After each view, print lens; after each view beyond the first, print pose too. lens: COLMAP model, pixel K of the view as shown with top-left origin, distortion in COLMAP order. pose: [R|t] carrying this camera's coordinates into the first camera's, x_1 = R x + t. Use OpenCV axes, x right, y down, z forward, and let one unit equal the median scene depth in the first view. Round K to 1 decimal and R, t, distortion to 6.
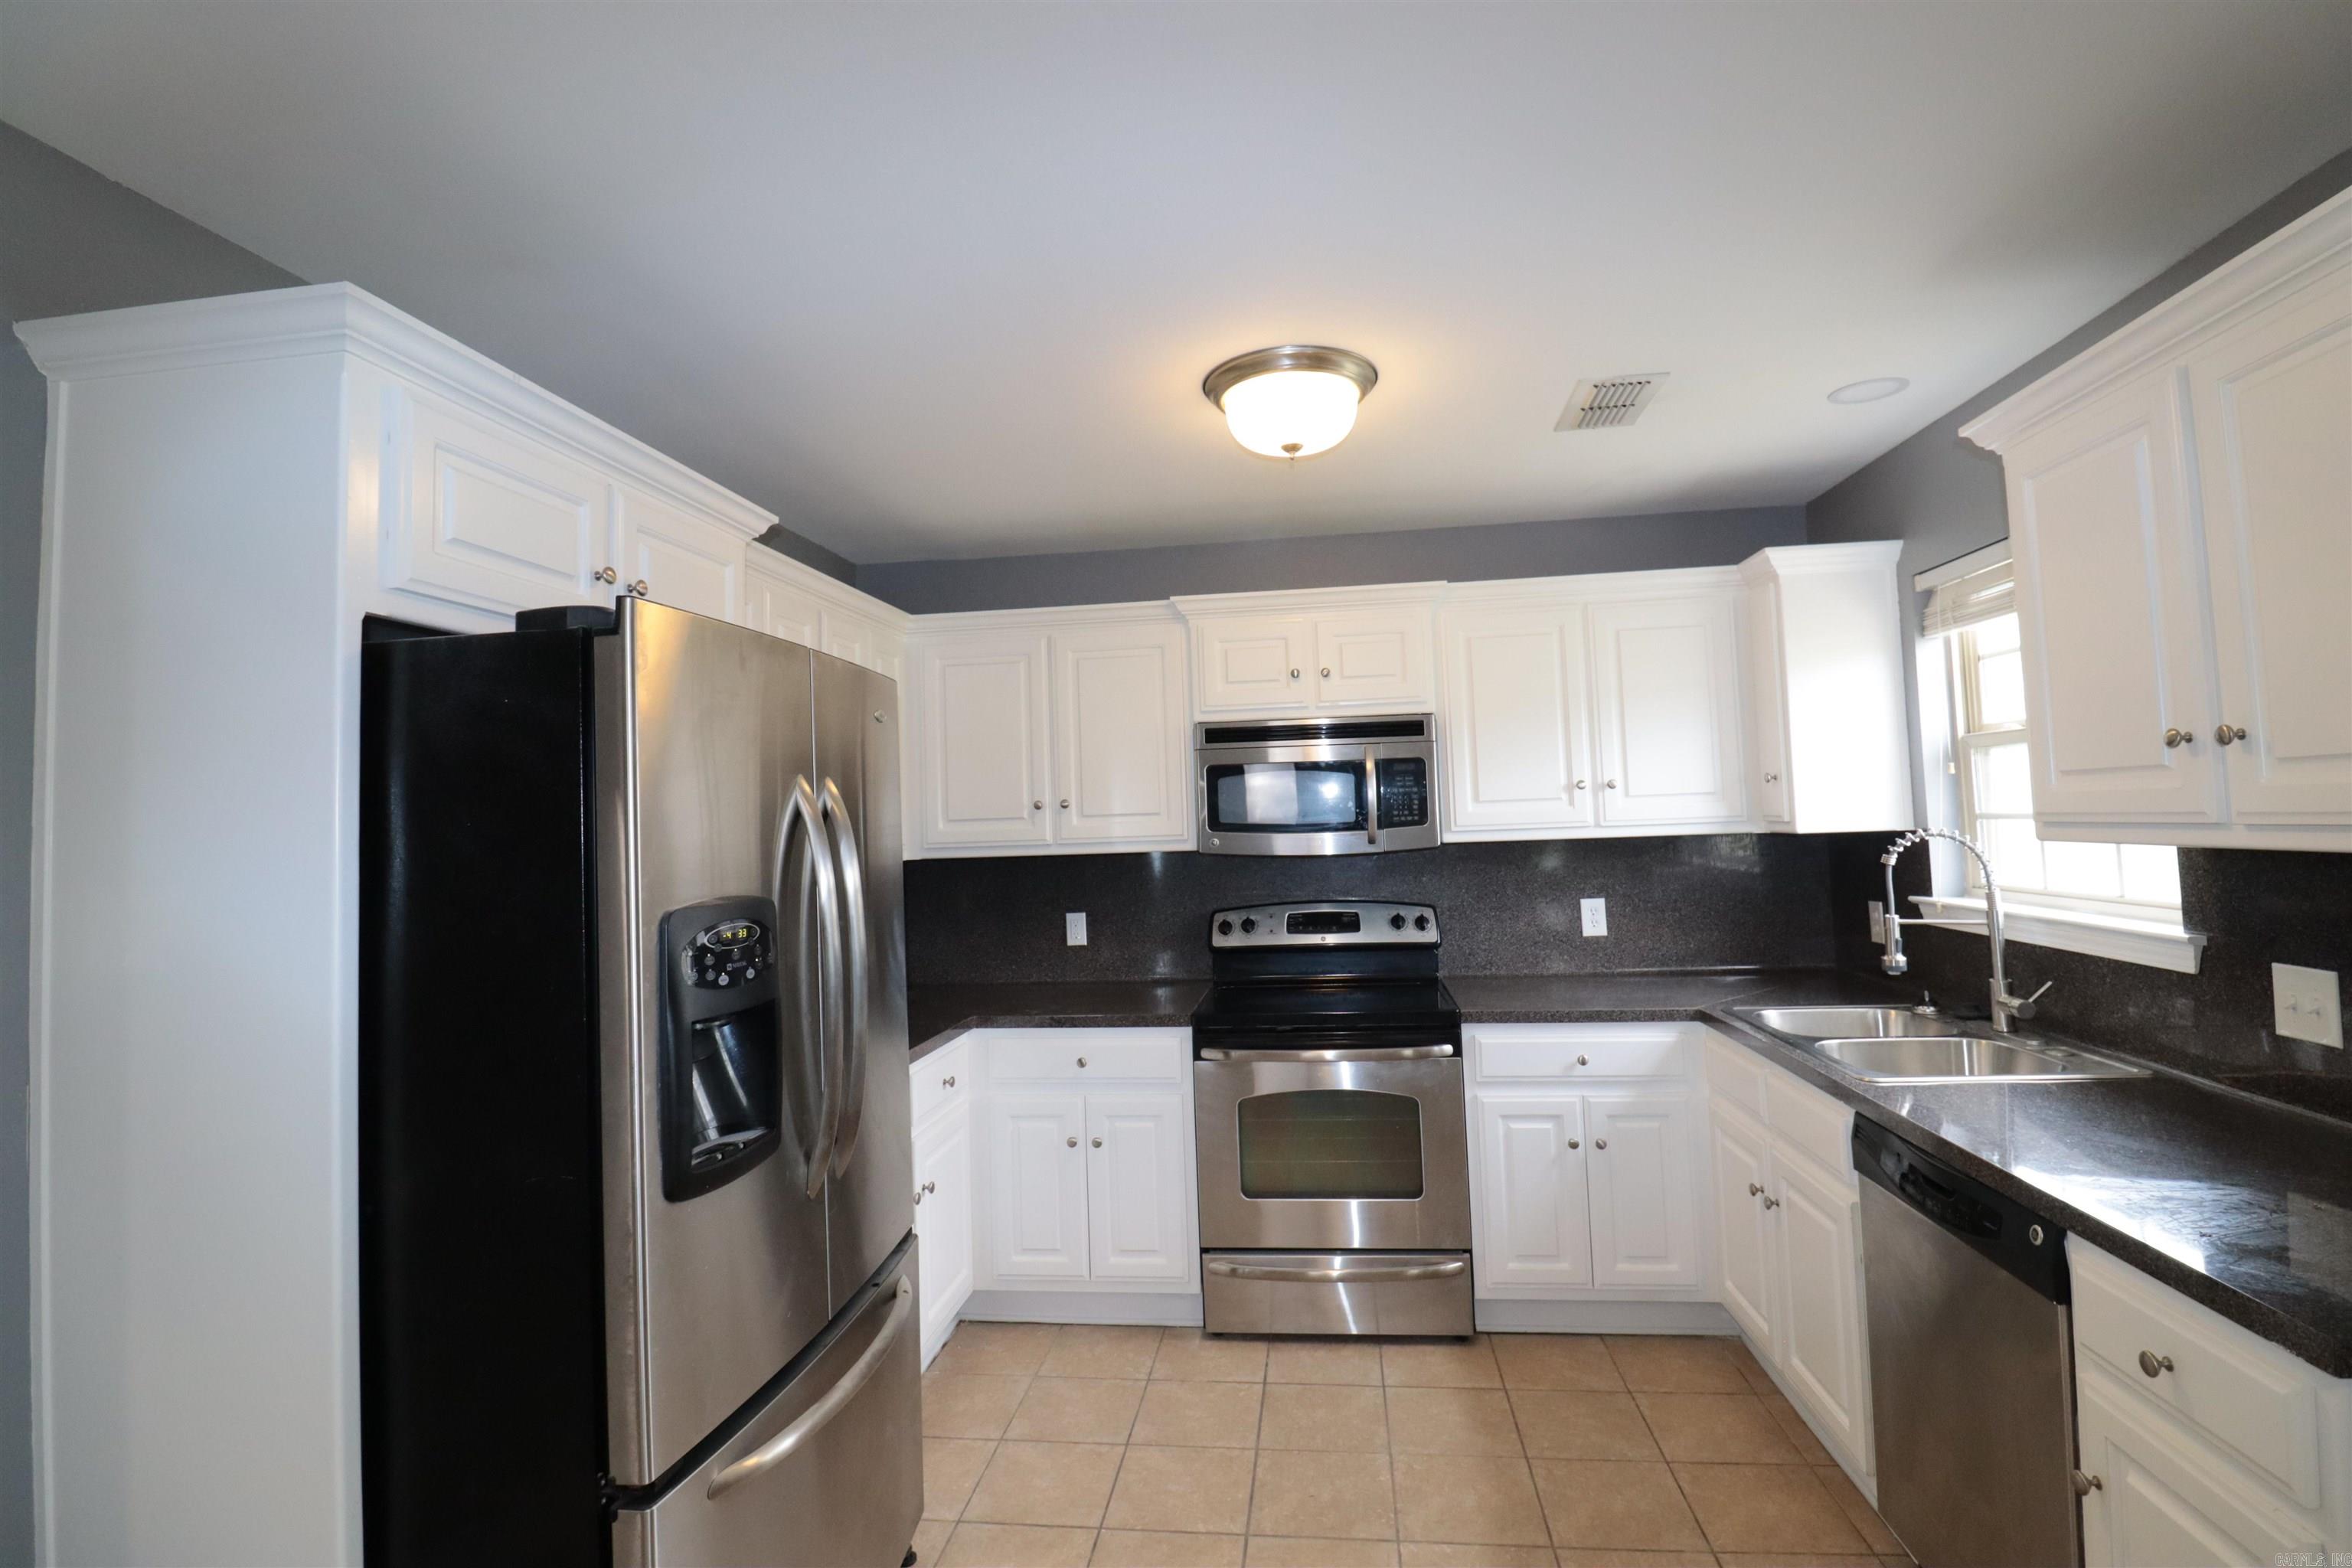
lens RADIAL K [[1094.0, 0, 1204.5], [0, 1094.0, 761.6], [0, 0, 1]] dist [0.000830, -0.013100]
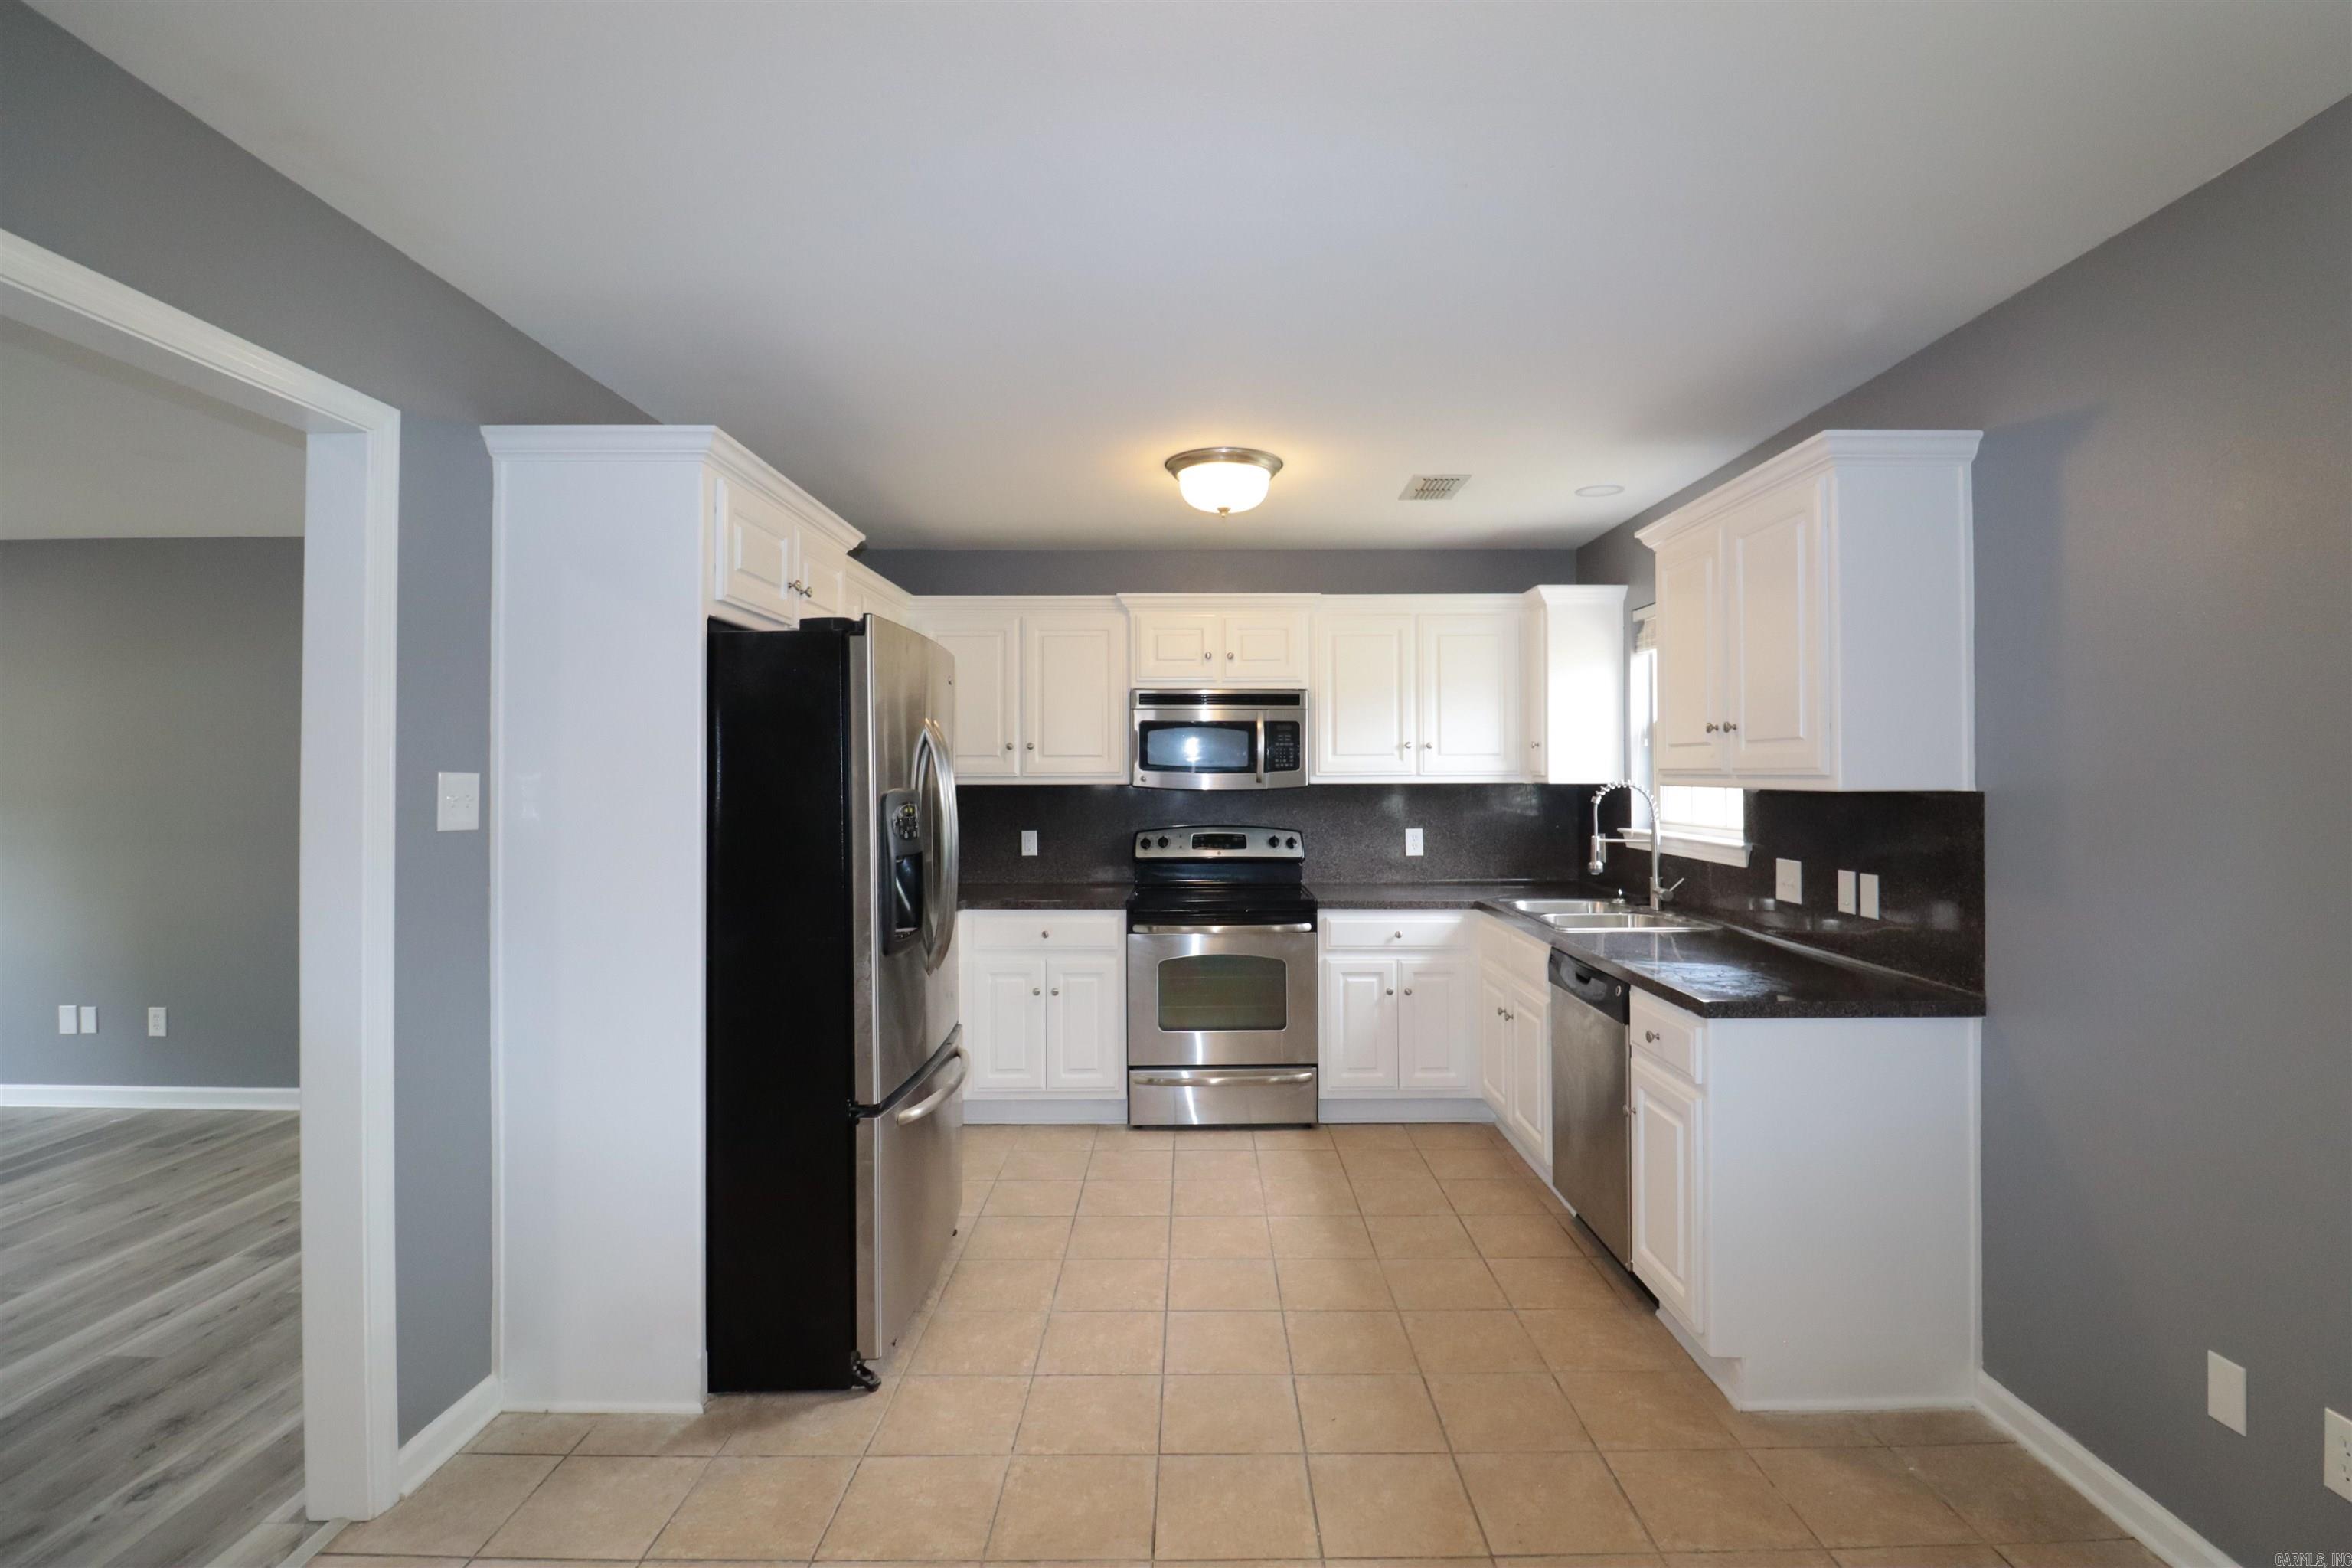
lens RADIAL K [[1092.5, 0, 1201.3], [0, 1092.5, 757.6], [0, 0, 1]] dist [0.001387, -0.011925]
pose [[0.991963, 0.034622, 0.121701, -0.096392], [-0.039045, 0.998654, 0.034150, -0.000504], [-0.120355, -0.038627, 0.991979, -0.390065]]
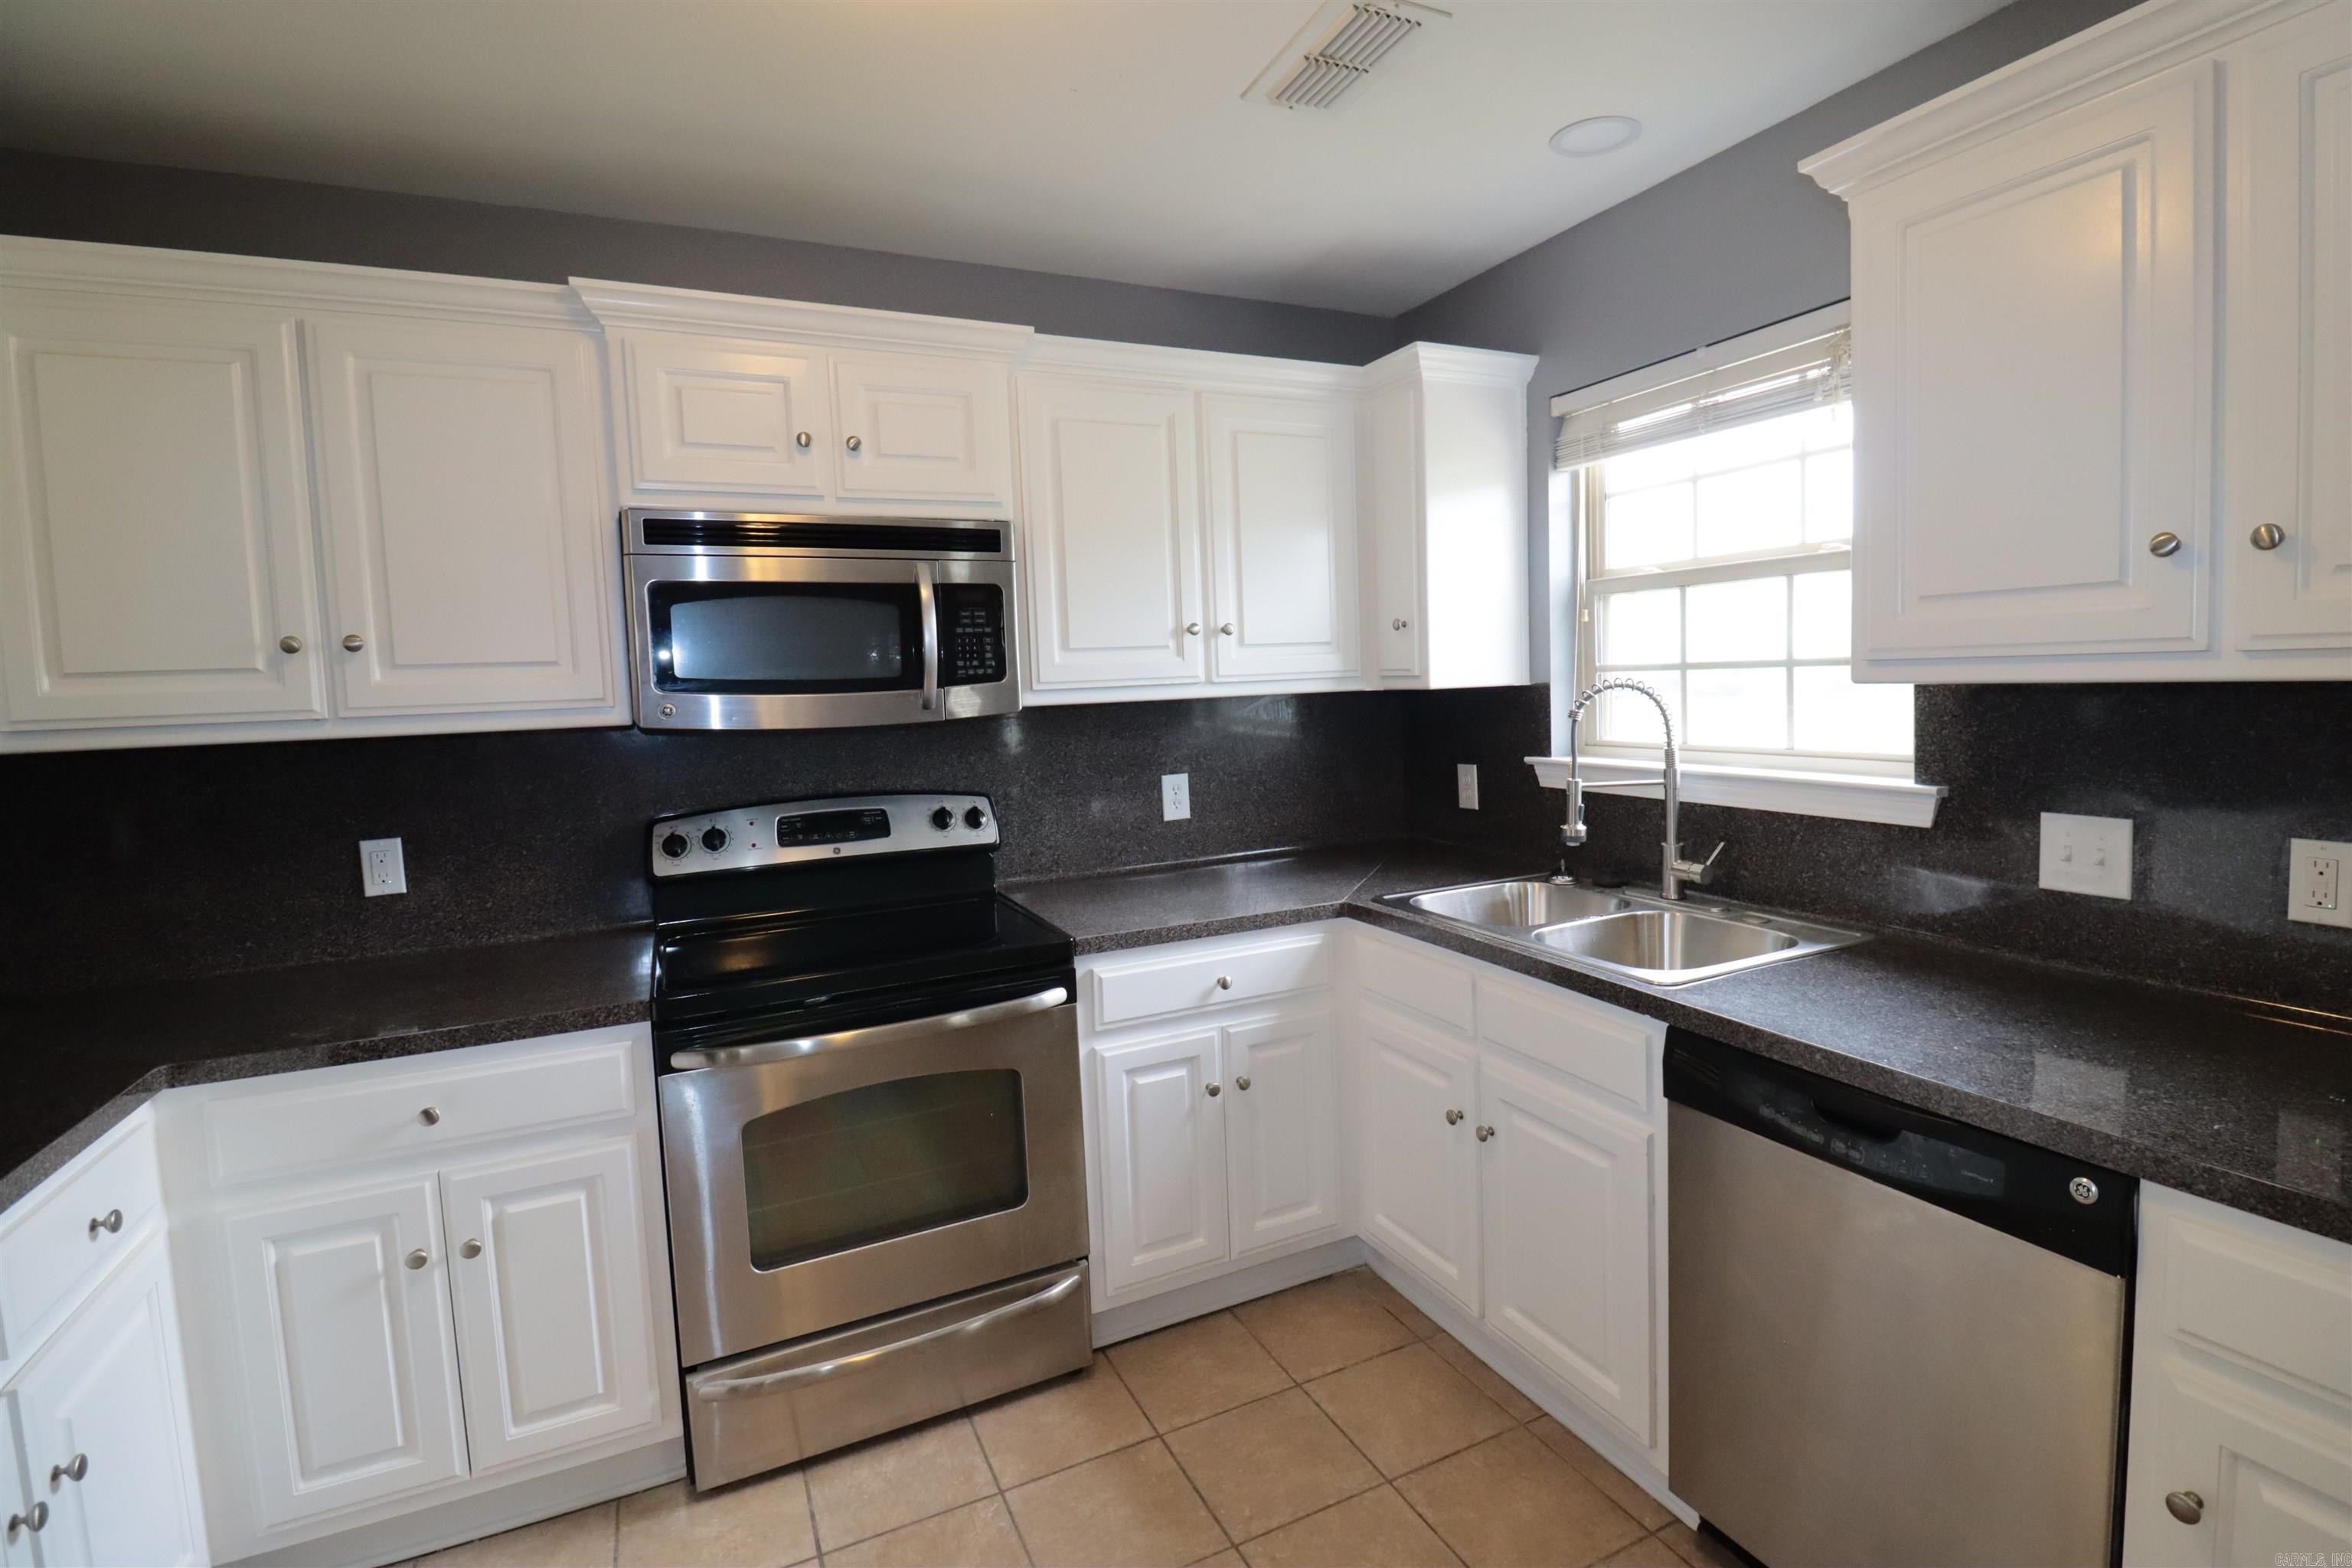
lens RADIAL K [[1092.5, 0, 1201.3], [0, 1092.5, 757.6], [0, 0, 1]] dist [0.001387, -0.011925]
pose [[0.842147, -0.035861, 0.538054, -0.077063], [-0.021460, 0.994767, 0.099889, 0.037419], [-0.538821, -0.095668, 0.836971, 0.372920]]
